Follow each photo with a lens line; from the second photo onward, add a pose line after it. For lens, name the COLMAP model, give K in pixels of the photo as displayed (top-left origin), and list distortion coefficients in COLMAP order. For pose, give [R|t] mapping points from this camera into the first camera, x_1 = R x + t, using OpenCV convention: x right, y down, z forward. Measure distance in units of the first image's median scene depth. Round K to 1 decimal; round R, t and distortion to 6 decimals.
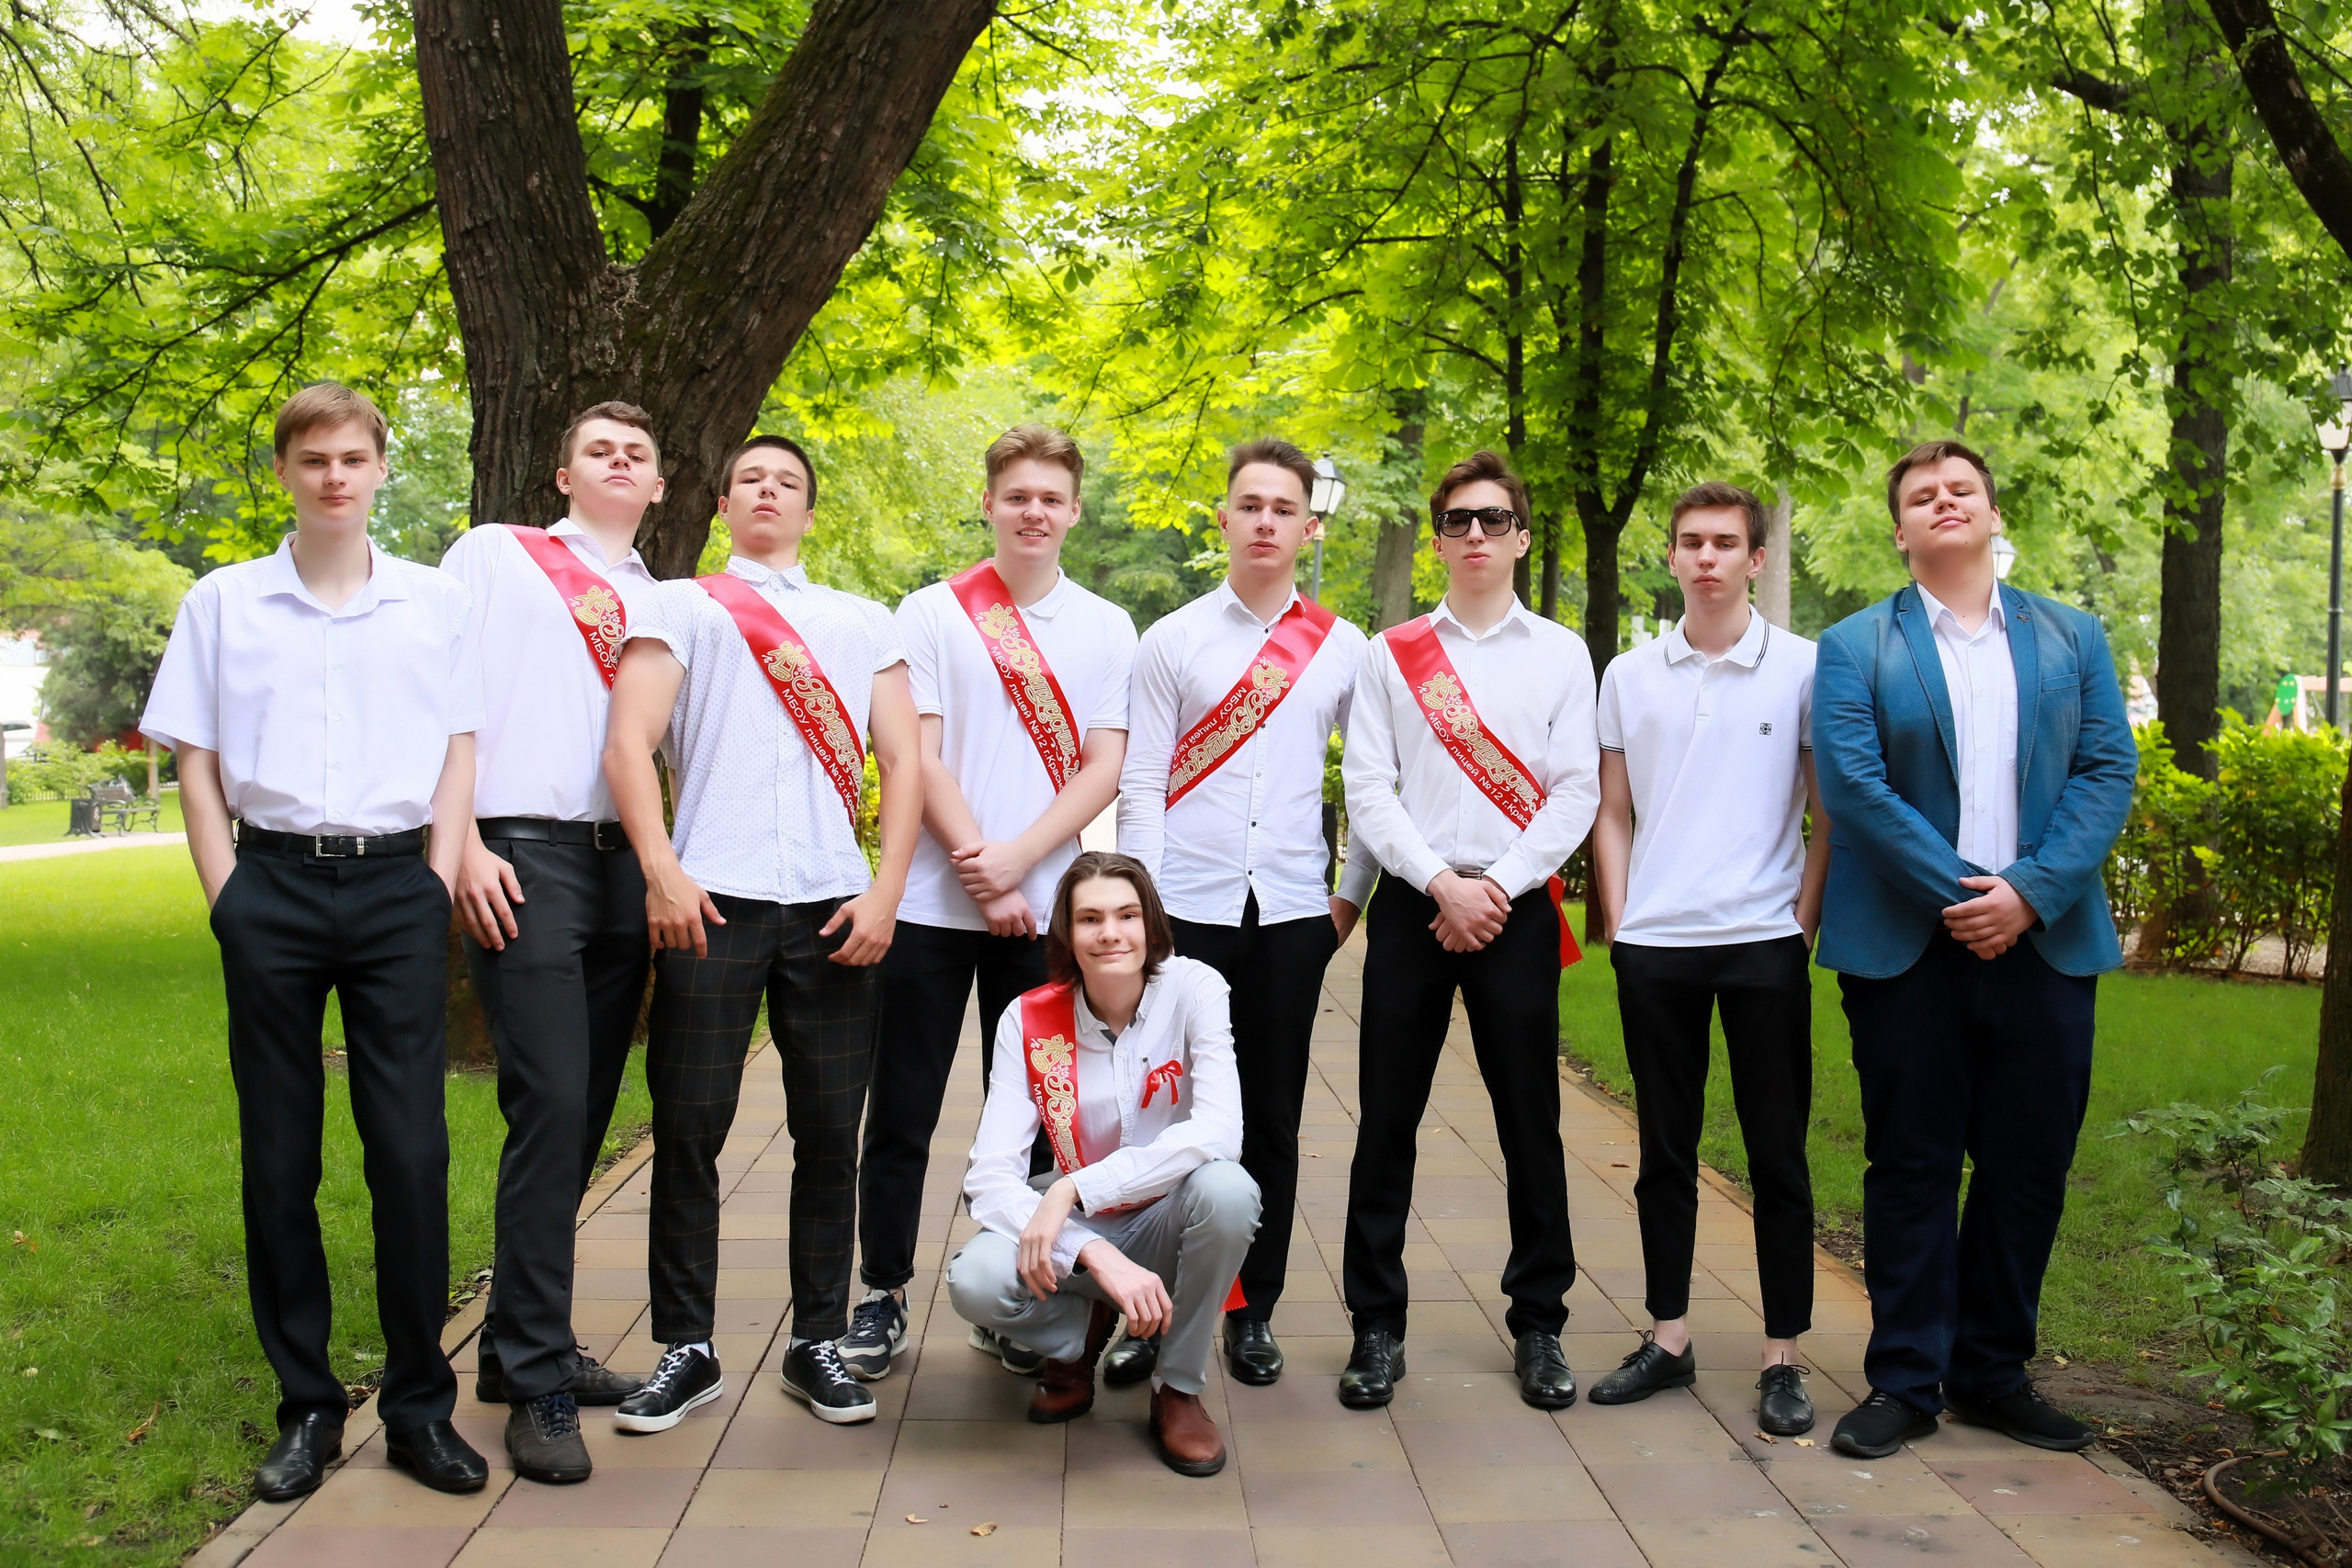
lens RADIAL K [[2436.1, 0, 1168.9], [0, 2436.1, 781.0], [0, 0, 1]] dist [-0.006734, 0.000000]
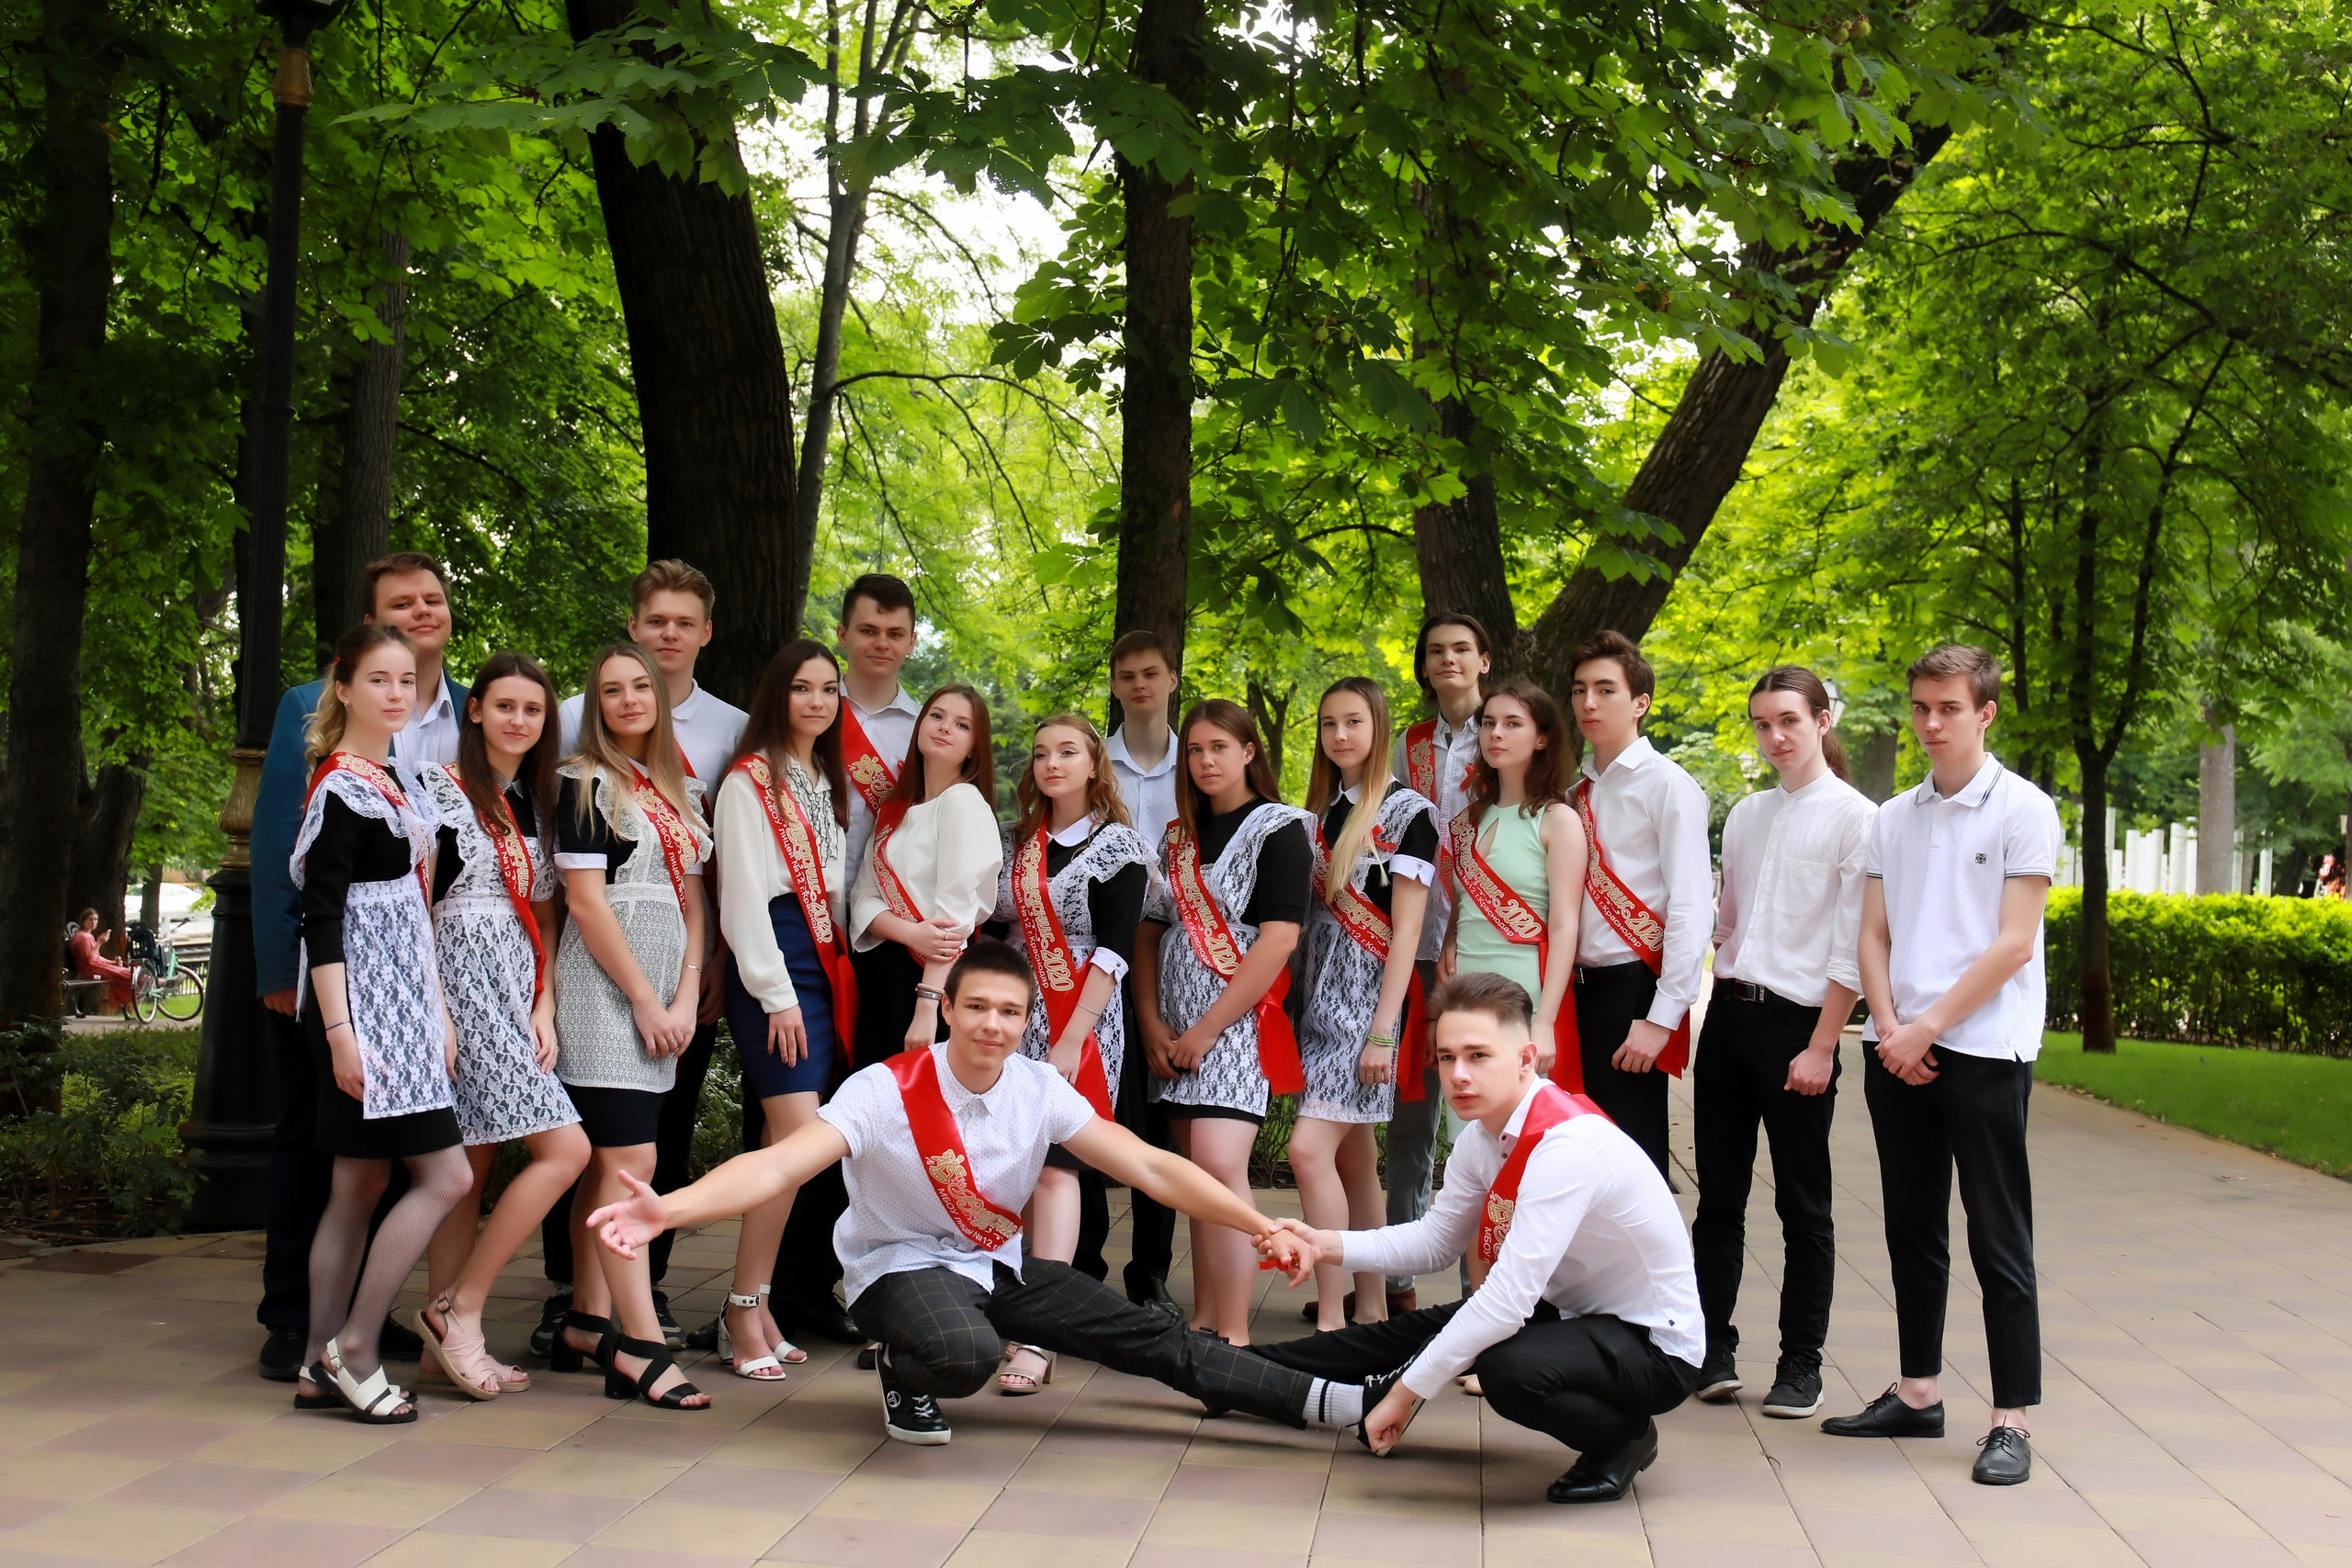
lens RADIAL K [[2483.4, 0, 1169.9], [0, 2483.4, 792.2], [0, 0, 1]] dist [0.017215, 0.000000]
pose [[0.988064, 0.005596, -0.153939, -0.122780], [-0.015751, 0.997772, -0.064831, 0.014341], [0.153234, 0.066482, 0.985951, -0.479488]]
